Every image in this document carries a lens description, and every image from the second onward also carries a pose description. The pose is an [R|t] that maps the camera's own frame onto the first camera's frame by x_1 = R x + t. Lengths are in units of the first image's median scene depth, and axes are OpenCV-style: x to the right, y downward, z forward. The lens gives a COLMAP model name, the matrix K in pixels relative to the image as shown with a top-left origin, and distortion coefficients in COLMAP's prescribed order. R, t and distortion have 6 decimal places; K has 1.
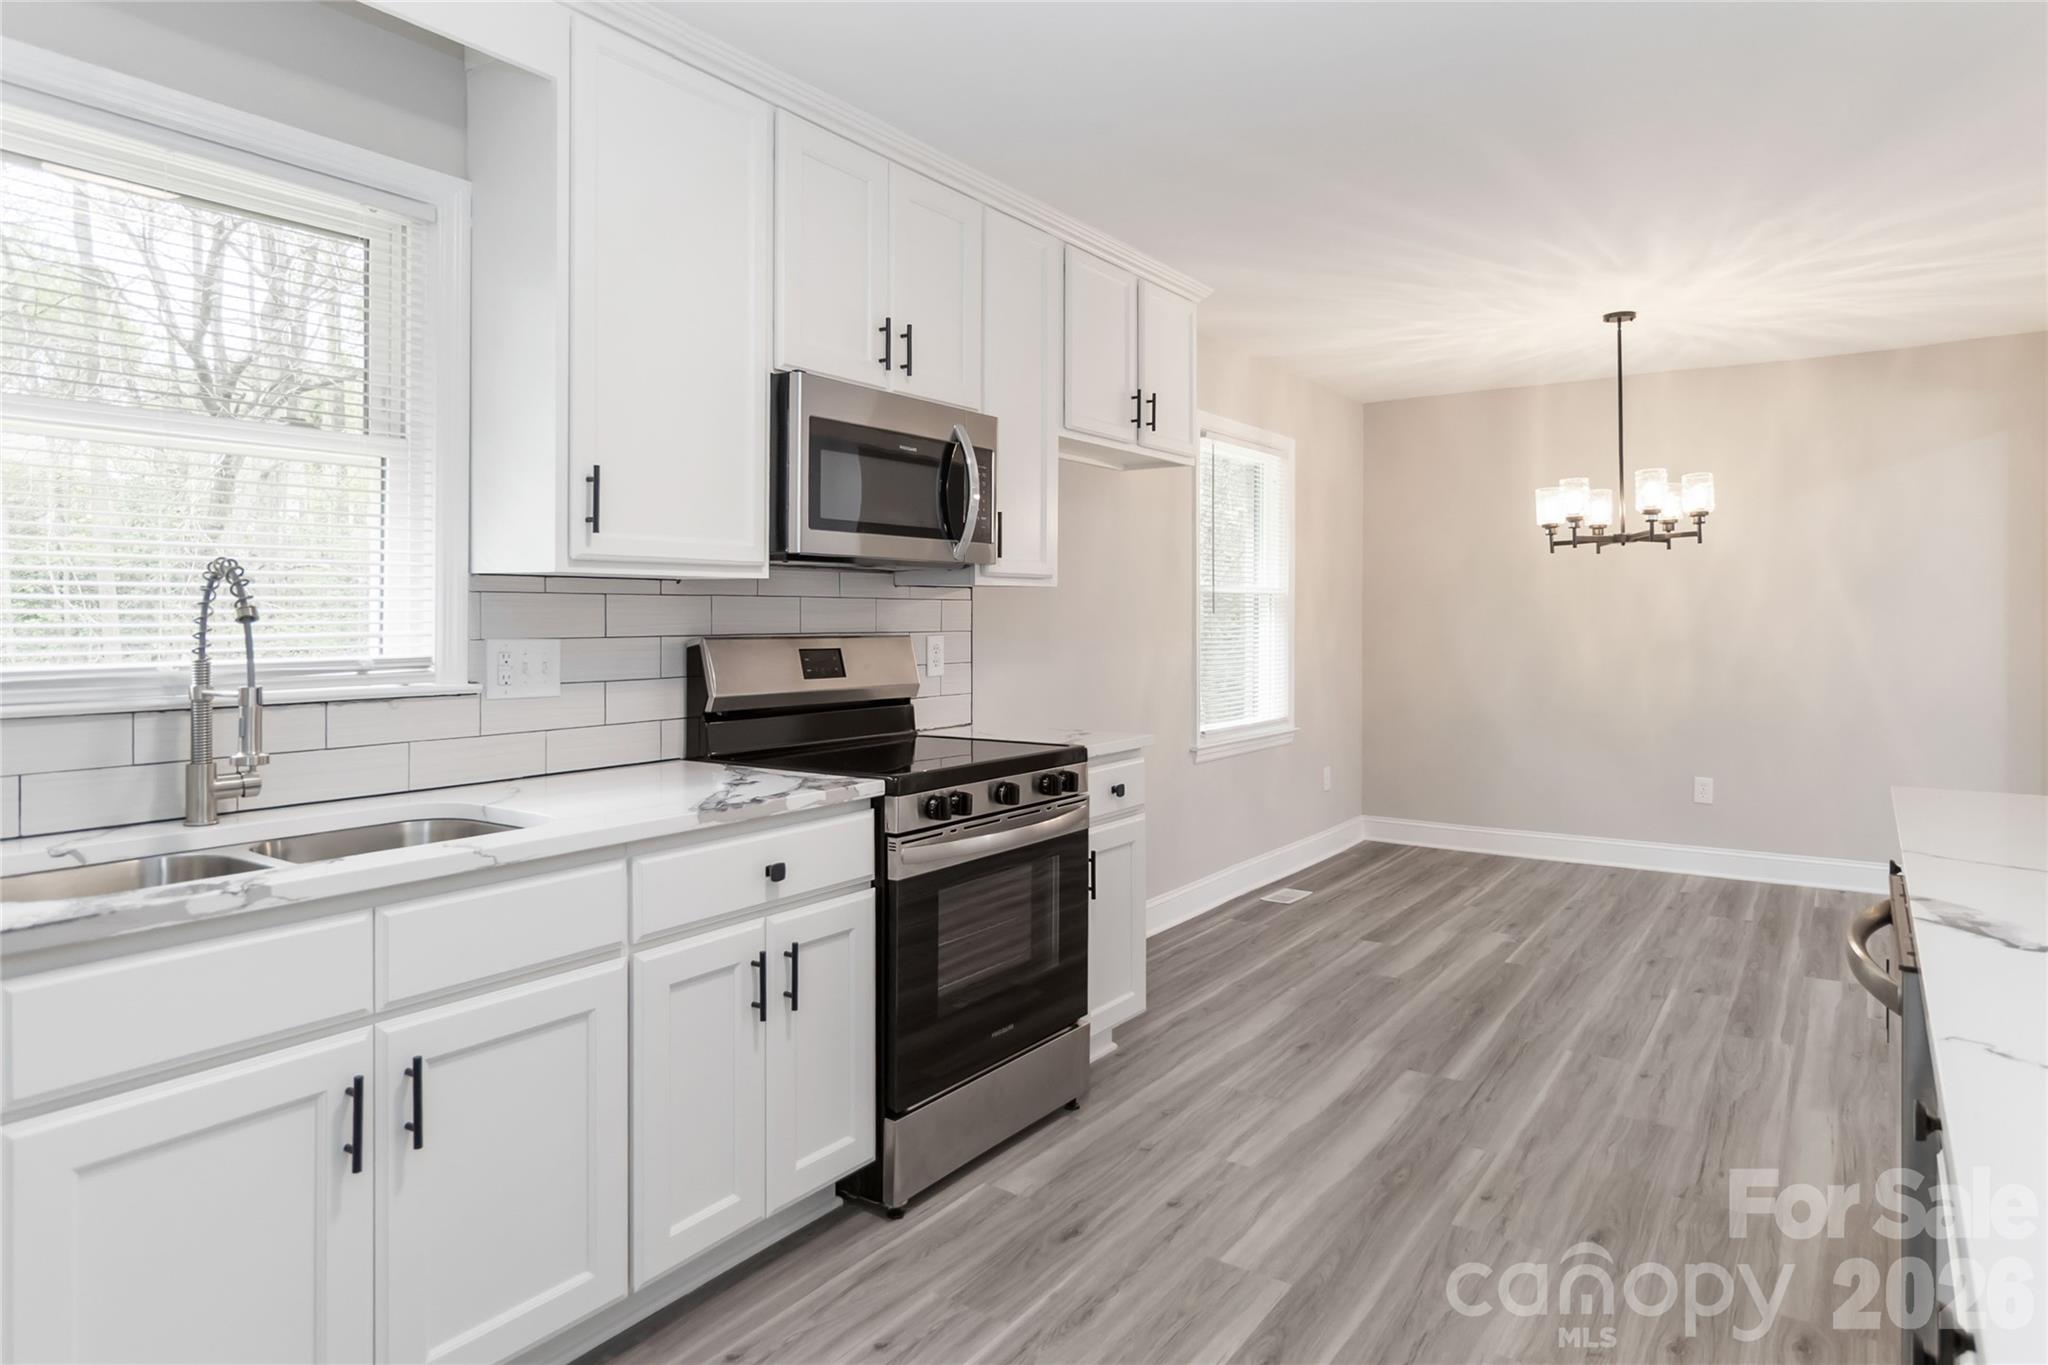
lens RADIAL K [[1207.2, 0, 1013.5], [0, 1207.2, 627.1], [0, 0, 1]] dist [-0.003247, 0.001007]
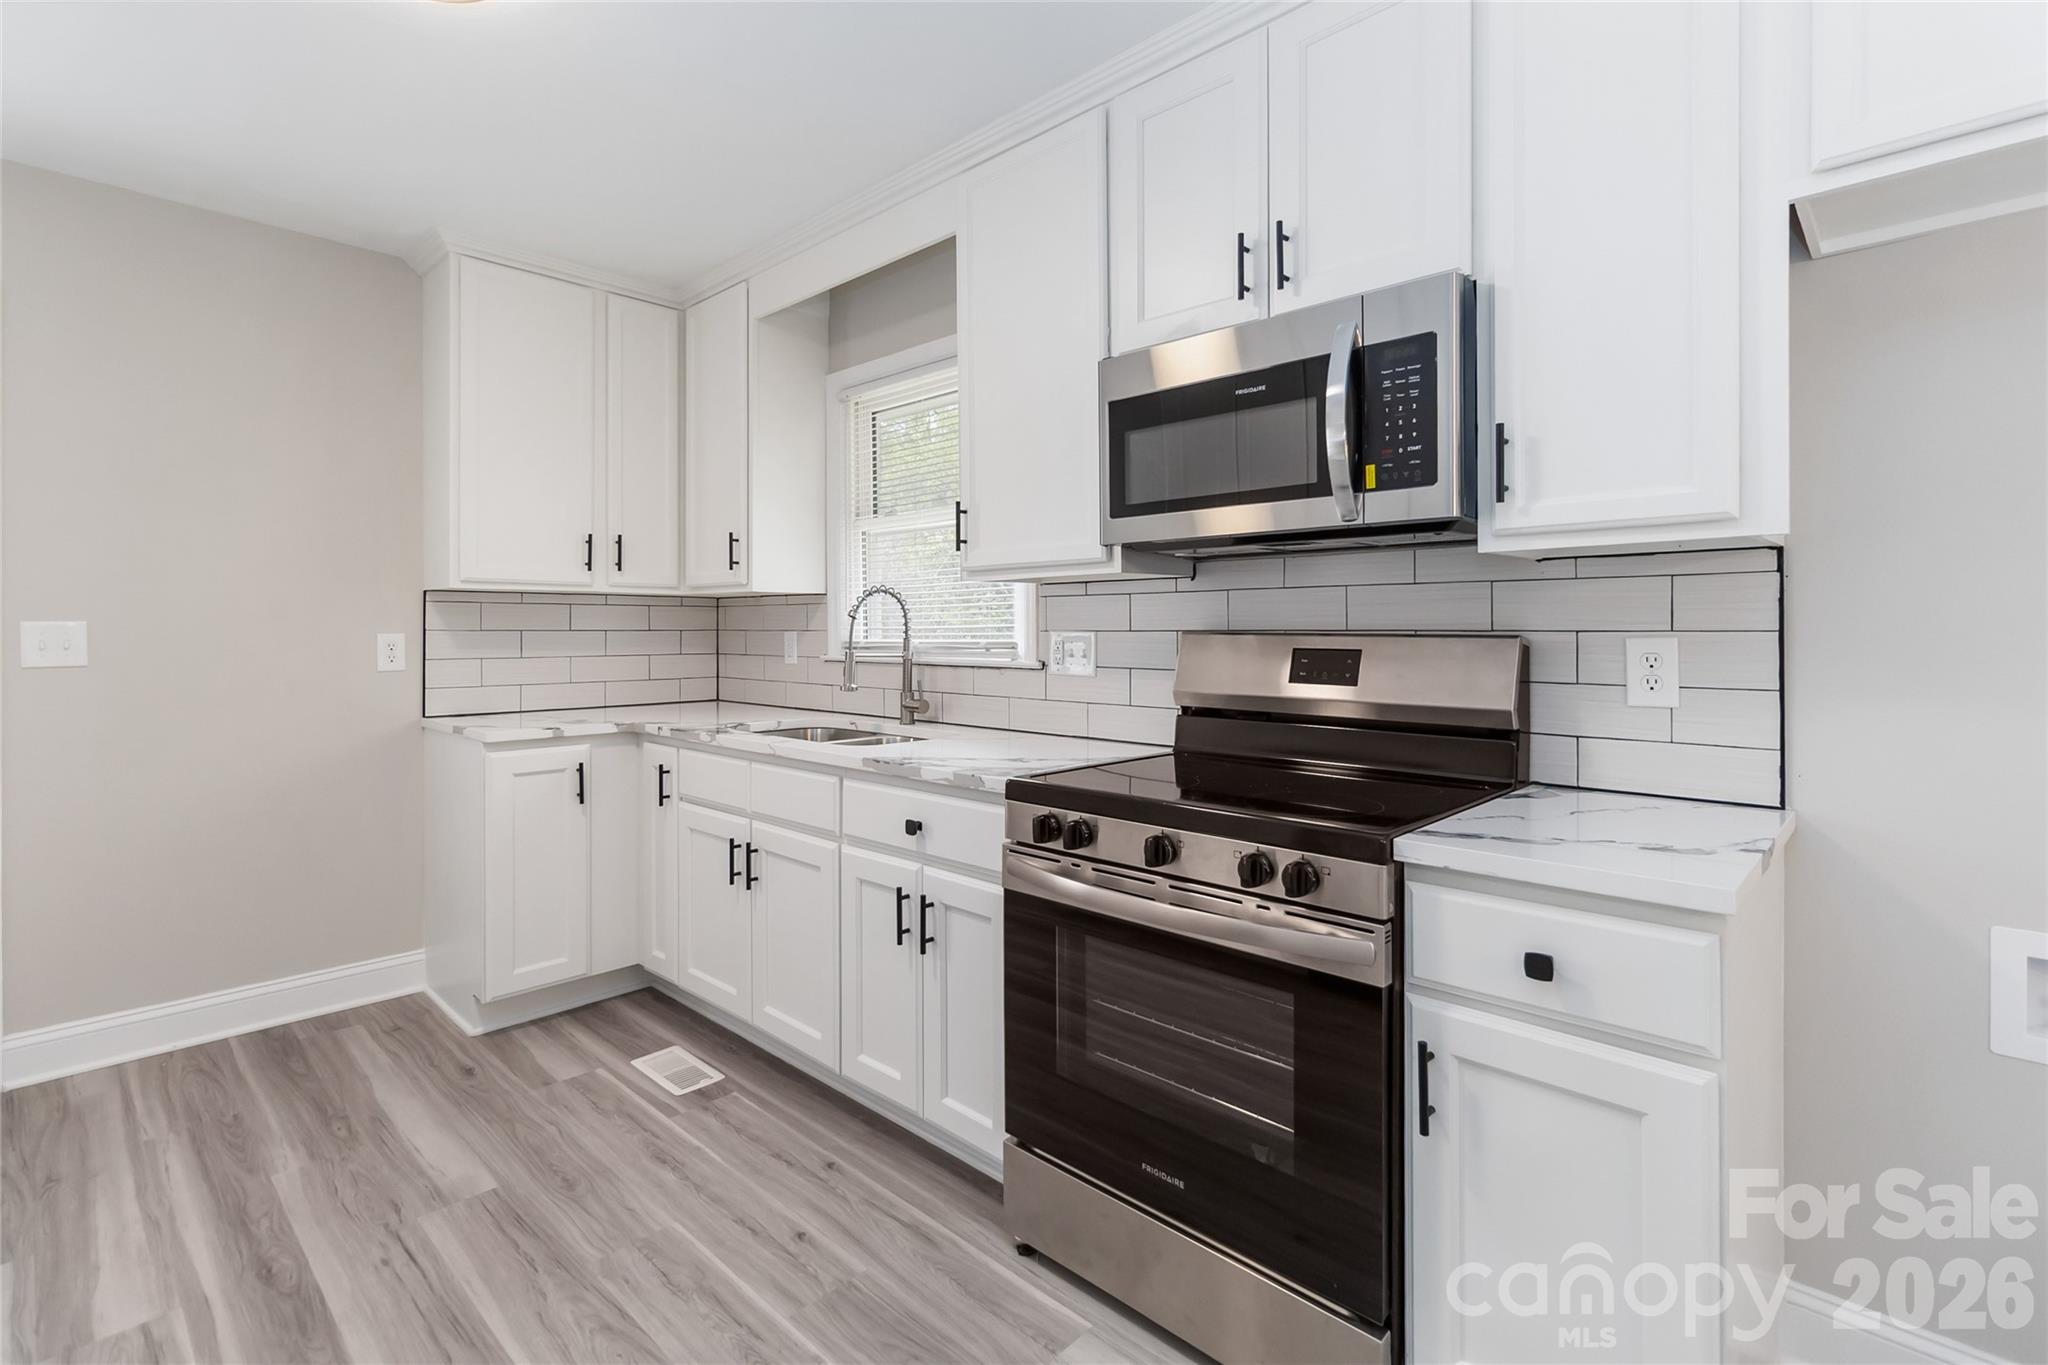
lens RADIAL K [[942.3, 0, 1041.0], [0, 942.3, 635.2], [0, 0, 1]] dist [-0.002589, -0.001196]
pose [[-0.138607, 0.008447, -0.990311, 0.451173], [-0.006491, 0.999934, 0.009438, 0.003659], [0.990326, 0.007736, -0.138543, 0.809423]]
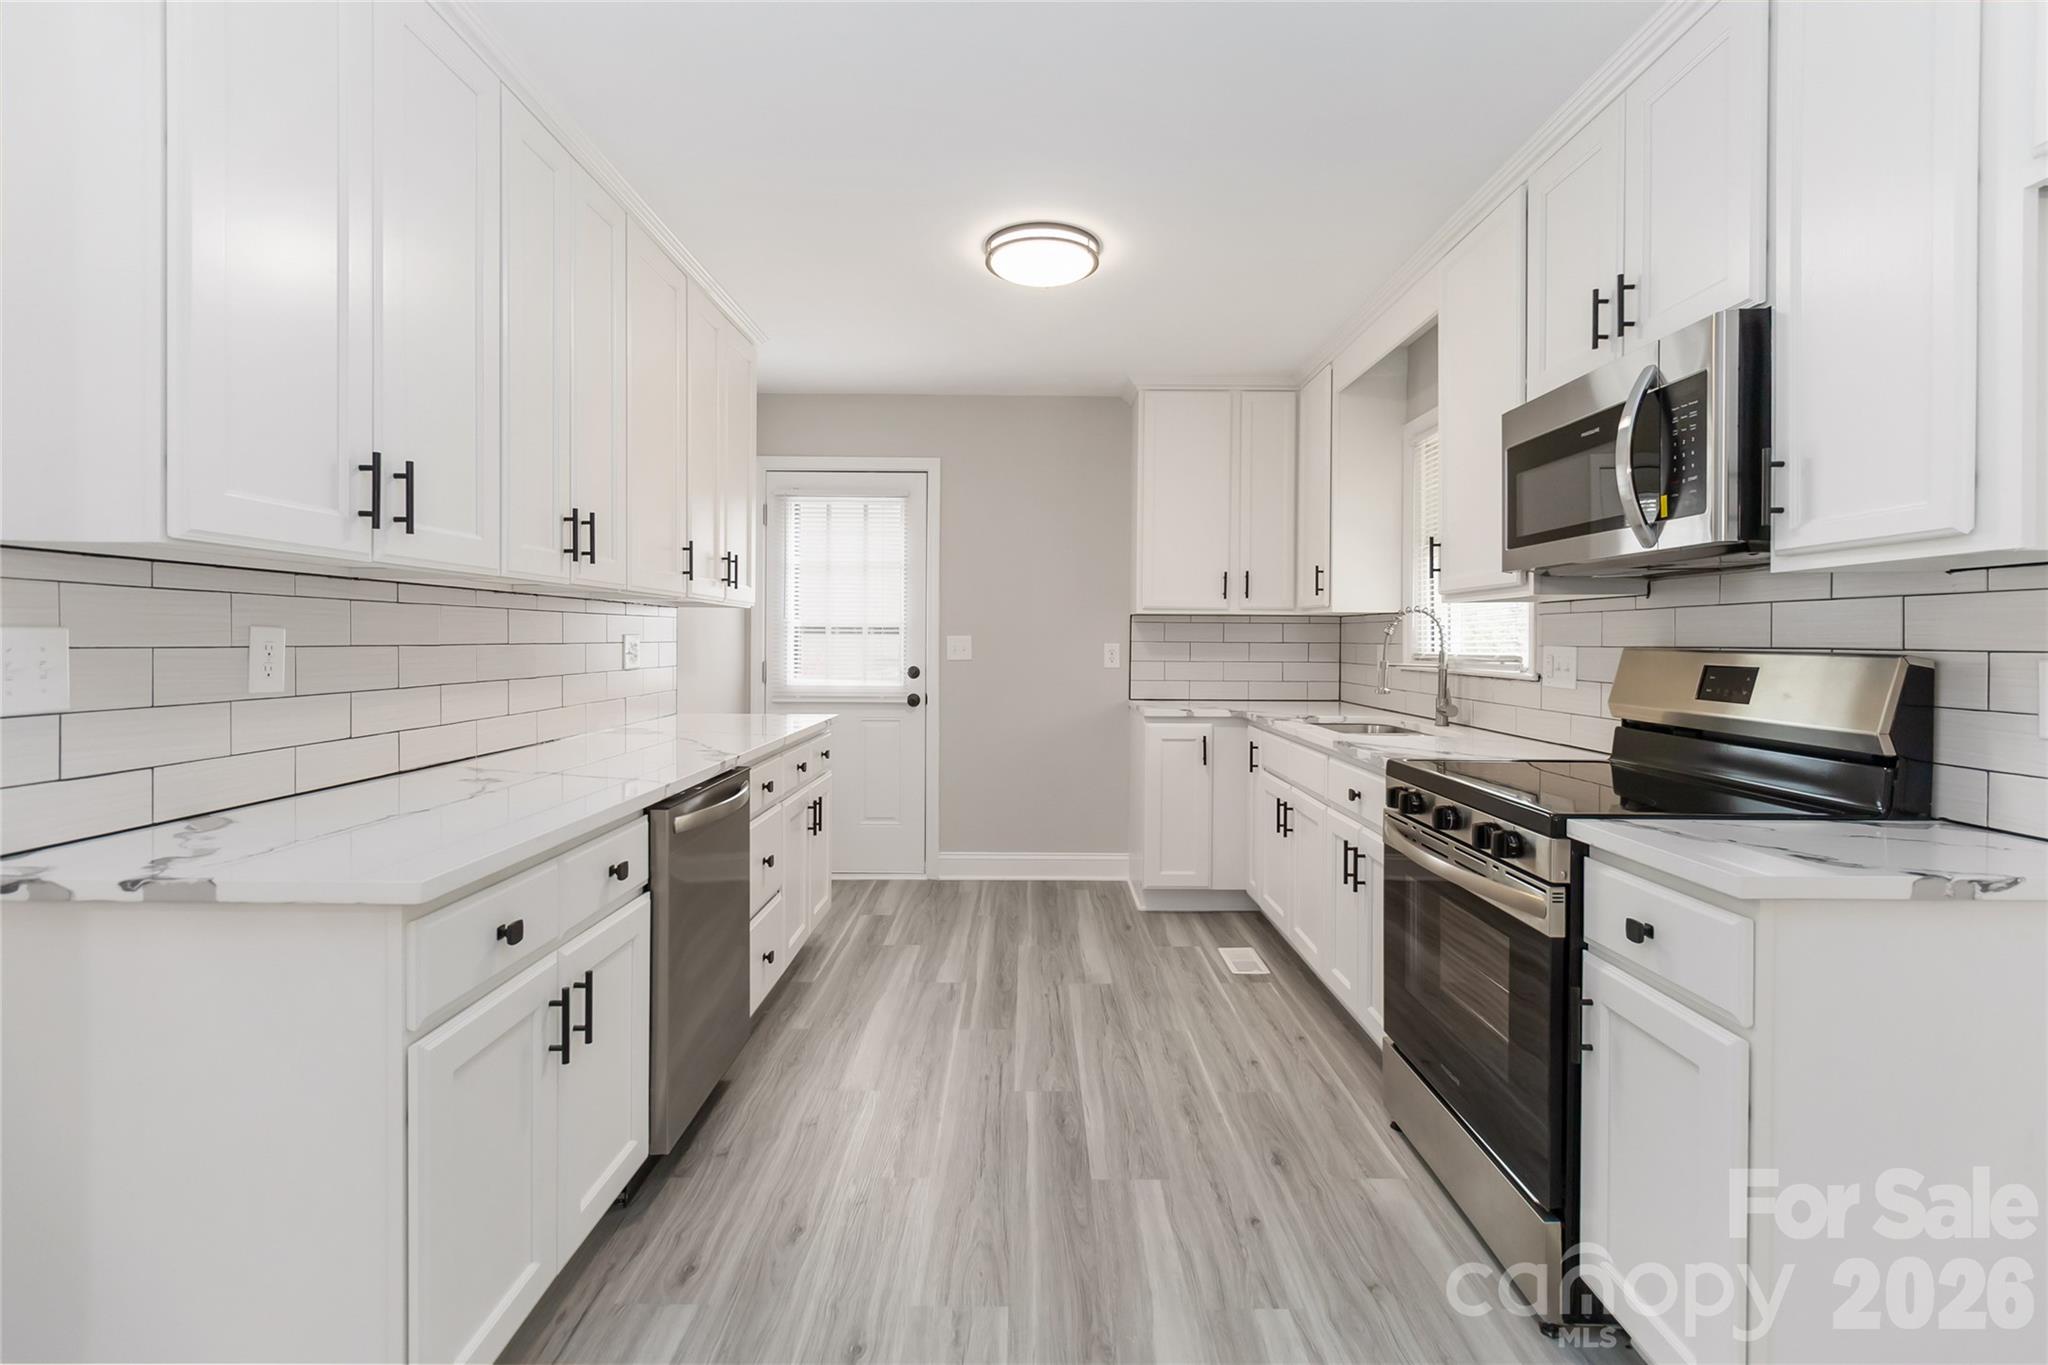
lens RADIAL K [[942.3, 0, 1031.5], [0, 942.3, 650.5], [0, 0, 1]] dist [-0.002589, -0.001196]
pose [[-0.818151, 0.004423, -0.574986, 0.536958], [-0.008148, 0.999781, 0.019285, -0.000801], [0.574946, 0.020462, -0.817936, 1.128349]]
